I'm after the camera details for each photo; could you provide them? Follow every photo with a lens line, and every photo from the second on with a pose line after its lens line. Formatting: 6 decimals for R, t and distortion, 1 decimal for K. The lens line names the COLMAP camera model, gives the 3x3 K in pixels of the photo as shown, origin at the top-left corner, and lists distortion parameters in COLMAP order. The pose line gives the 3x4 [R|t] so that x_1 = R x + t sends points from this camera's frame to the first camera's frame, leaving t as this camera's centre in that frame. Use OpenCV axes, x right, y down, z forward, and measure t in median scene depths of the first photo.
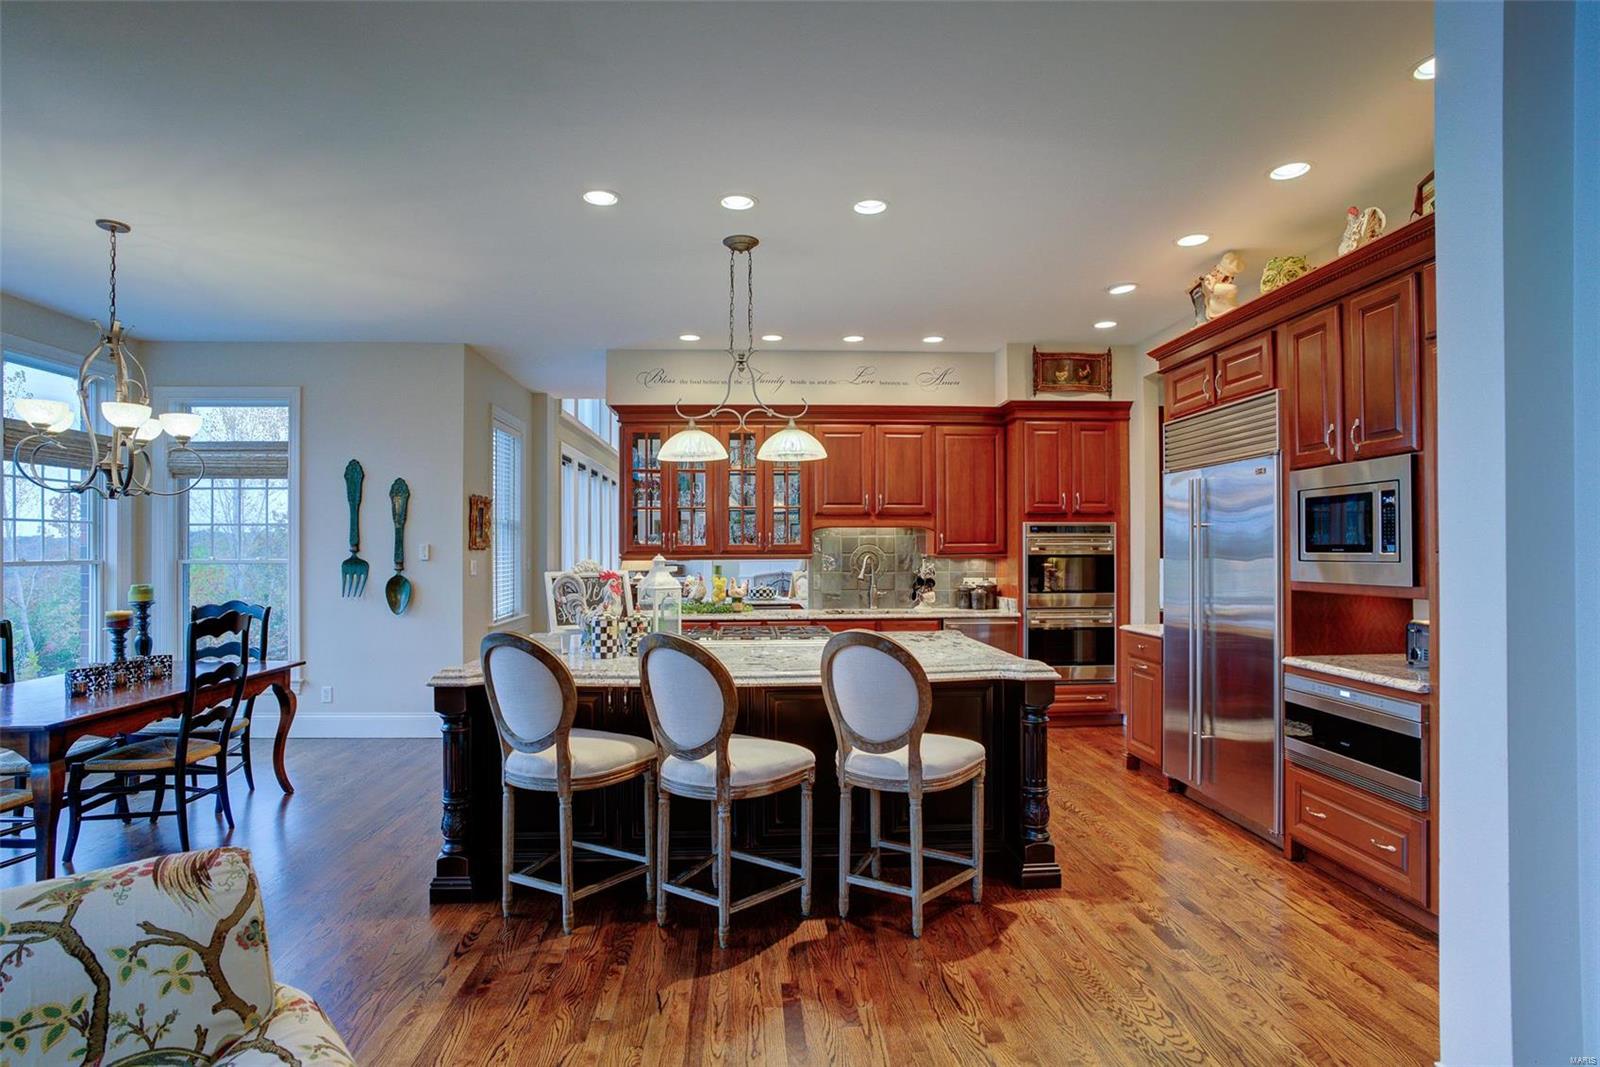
lens RADIAL K [[831.1, 0, 786.5], [0, 831.1, 541.4], [0, 0, 1]] dist [-0.065691, 0.036512]
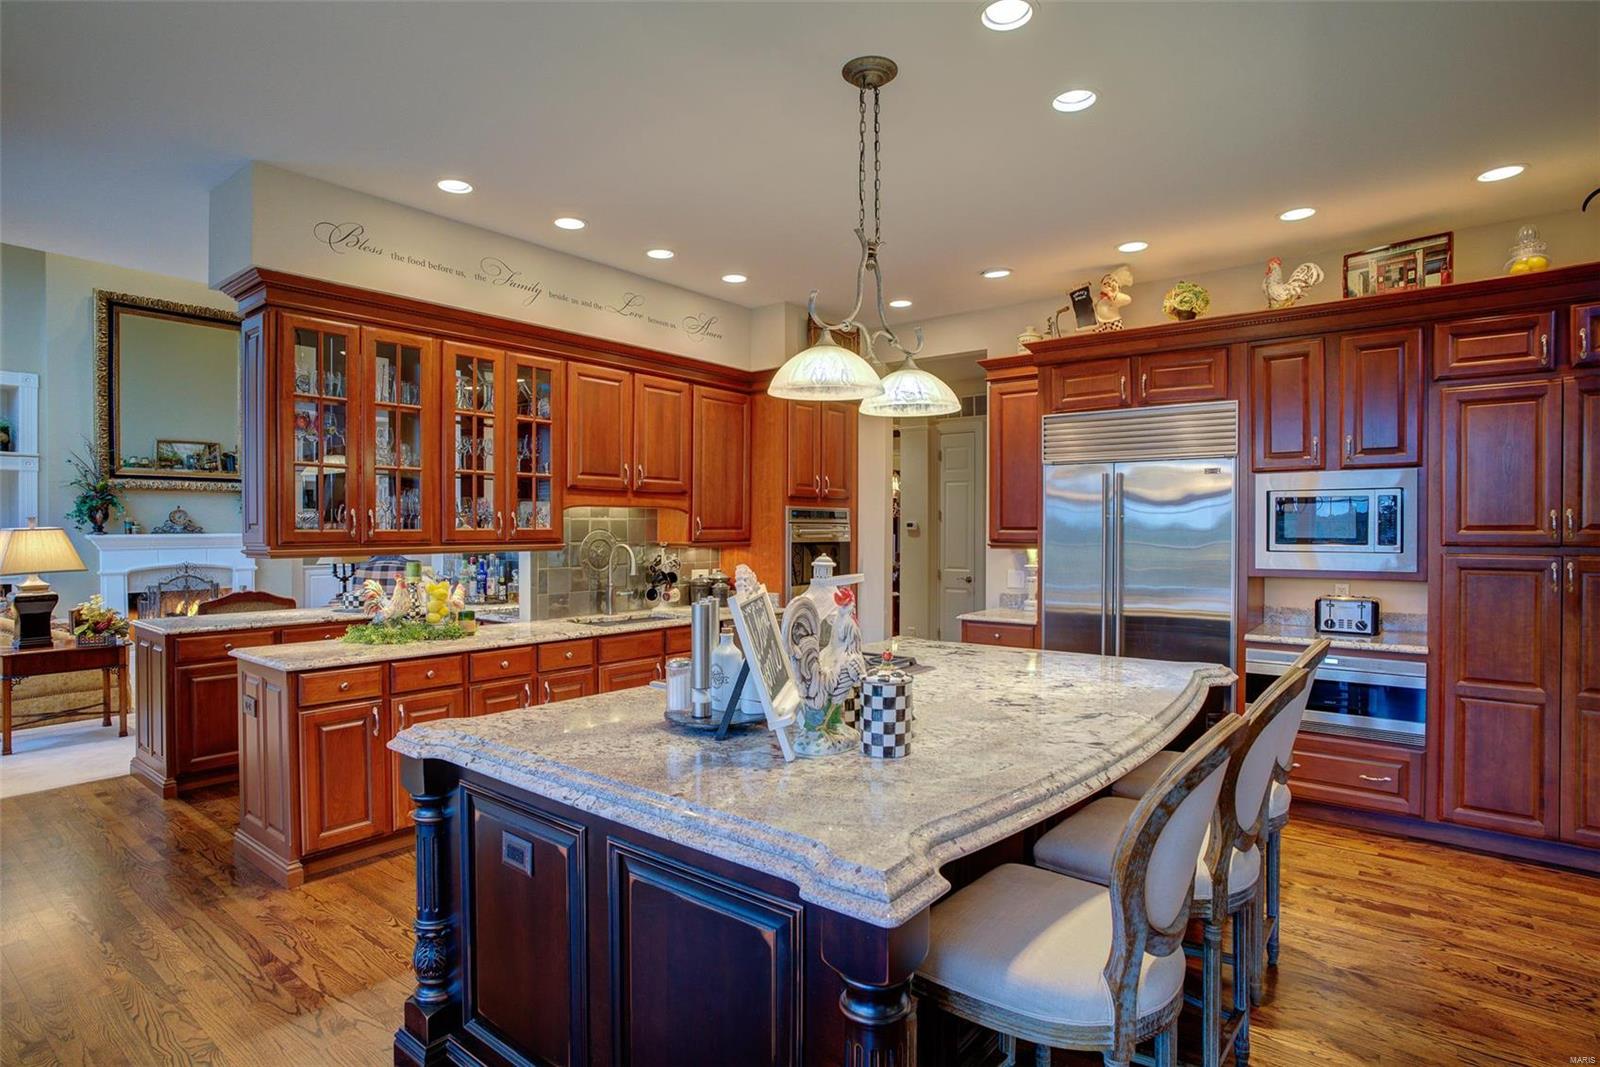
lens RADIAL K [[831.1, 0, 792.5], [0, 831.1, 530.9], [0, 0, 1]] dist [-0.065691, 0.036512]
pose [[0.662273, 0.001549, 0.749261, -0.394117], [-0.011228, 0.999906, 0.007857, -0.003769], [-0.749178, -0.013616, 0.662228, 0.418898]]
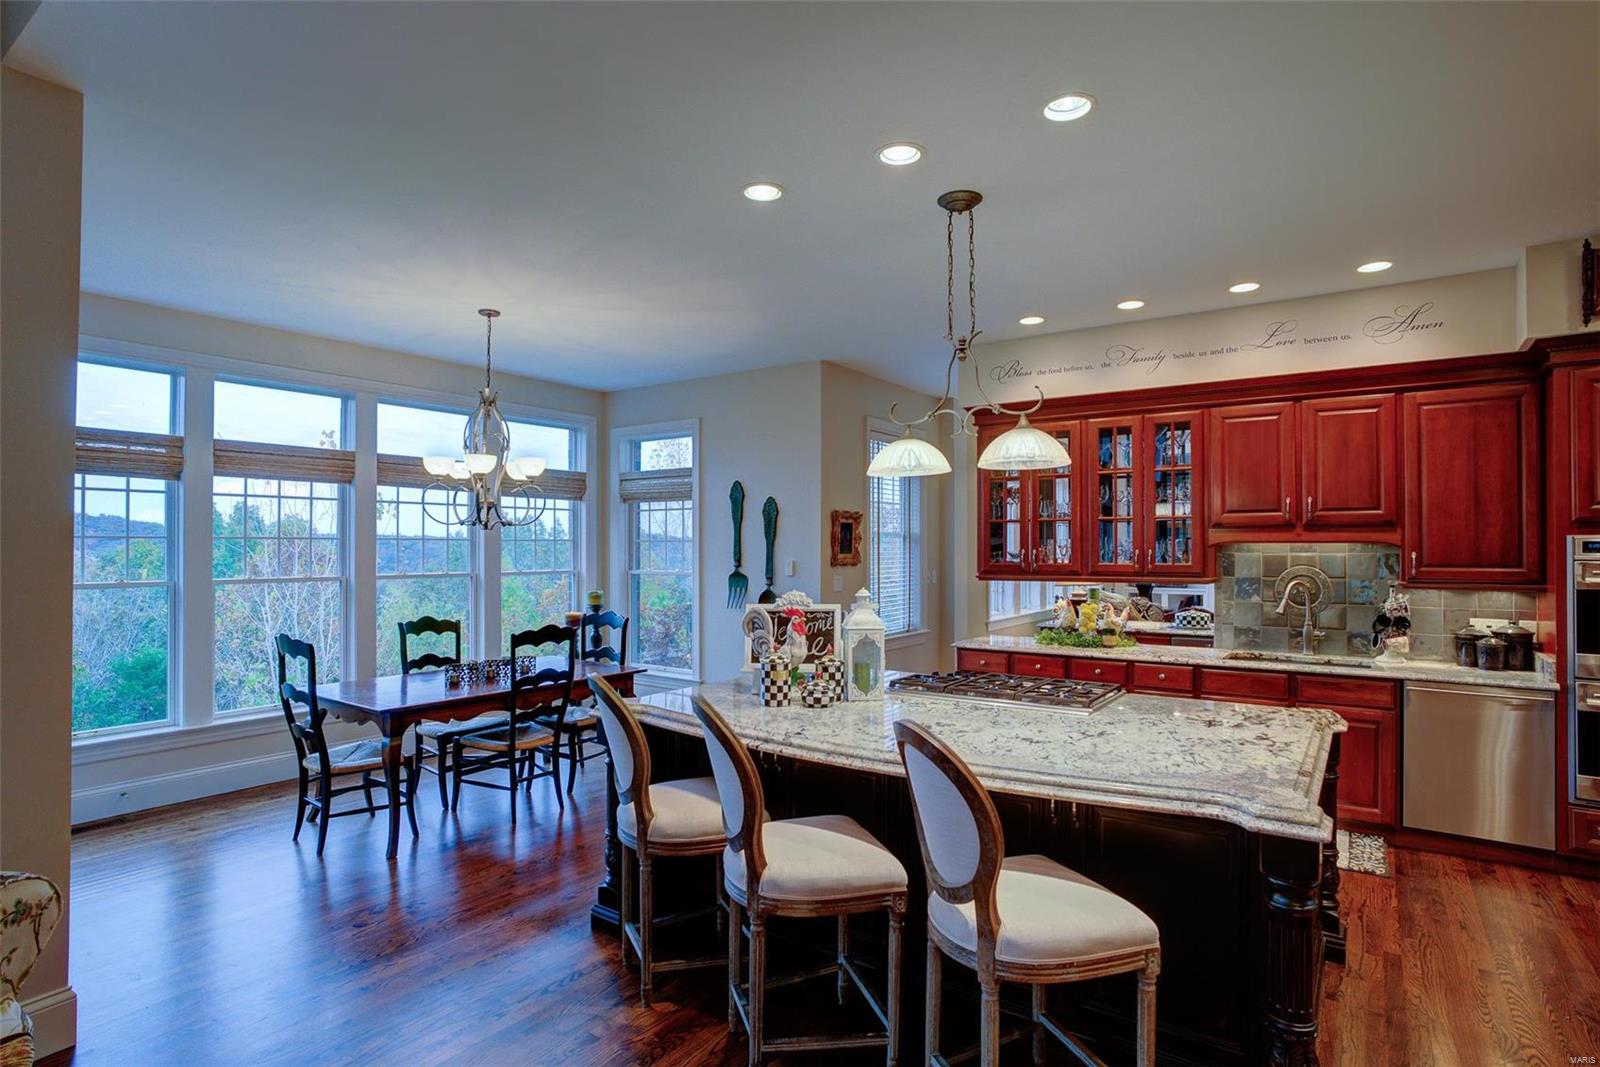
lens RADIAL K [[831.1, 0, 800.6], [0, 831.1, 540.7], [0, 0, 1]] dist [-0.065691, 0.036512]
pose [[0.786556, -0.001828, -0.617517, 0.217270], [0.003750, 0.999991, 0.001817, -0.023449], [0.617508, -0.003745, 0.786556, 0.189811]]
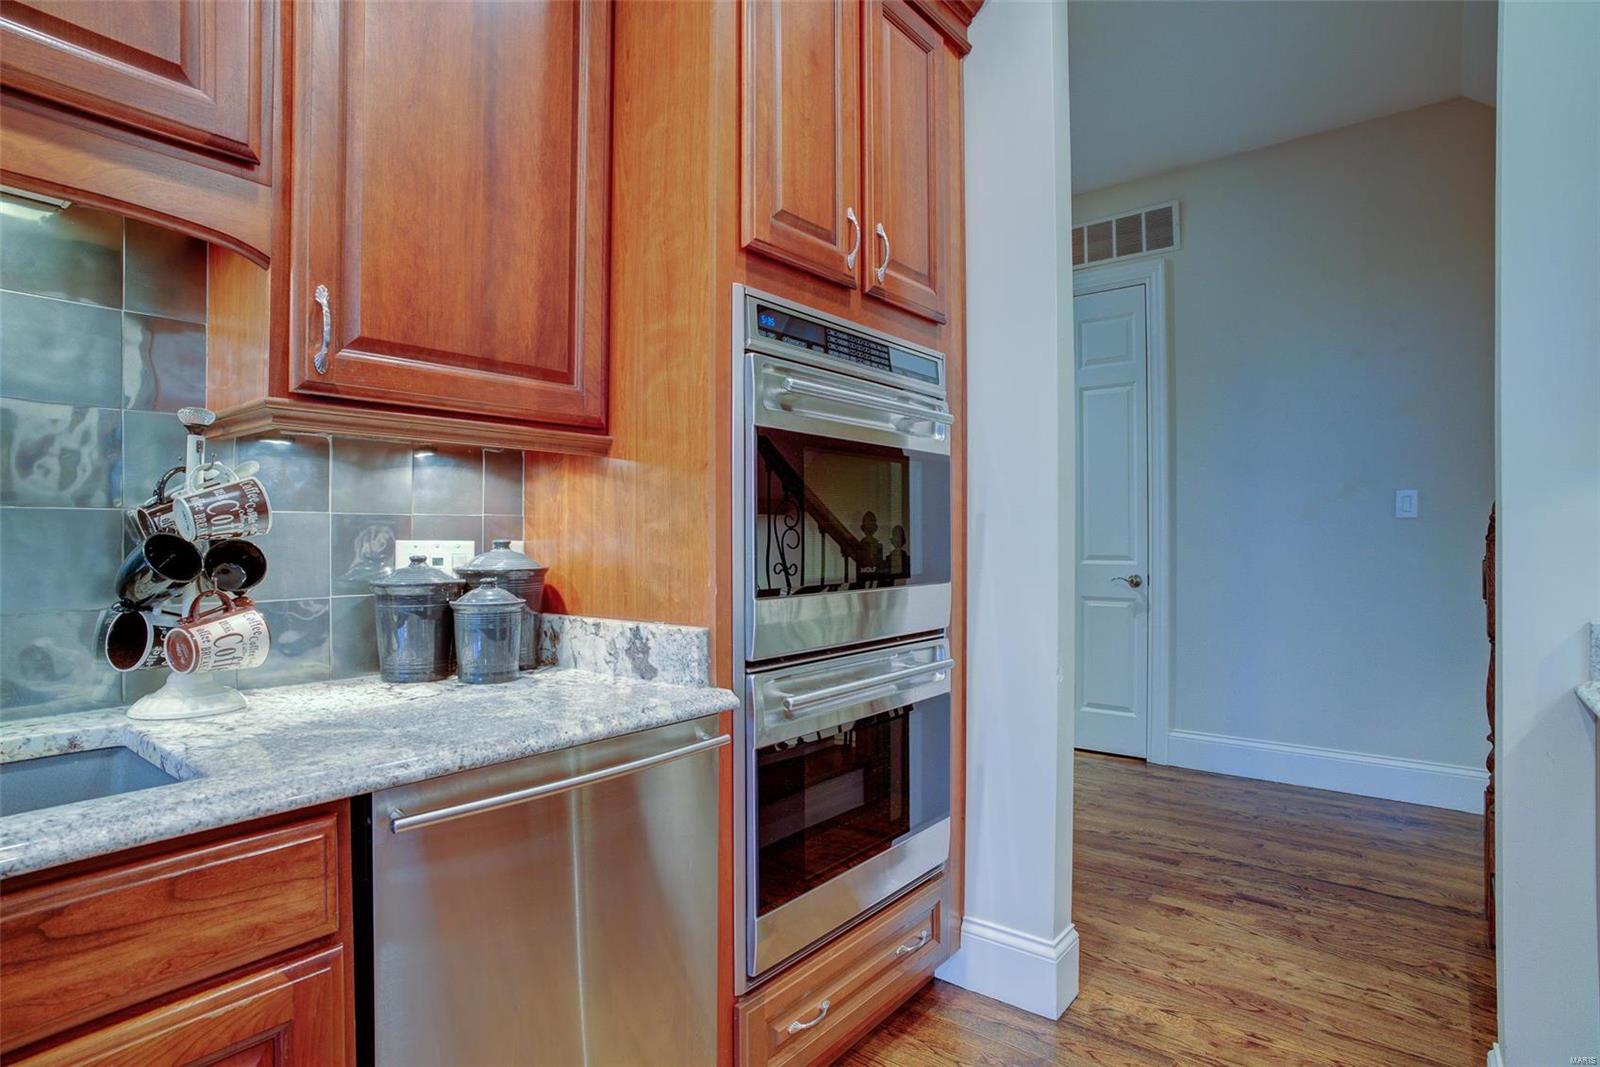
lens RADIAL K [[831.1, 0, 772.2], [0, 831.1, 536.0], [0, 0, 1]] dist [-0.065691, 0.036512]
pose [[0.673753, 0.001073, 0.738956, 0.132428], [-0.011016, 0.999902, 0.008592, 0.045318], [-0.738874, -0.013930, 0.673699, 0.874023]]
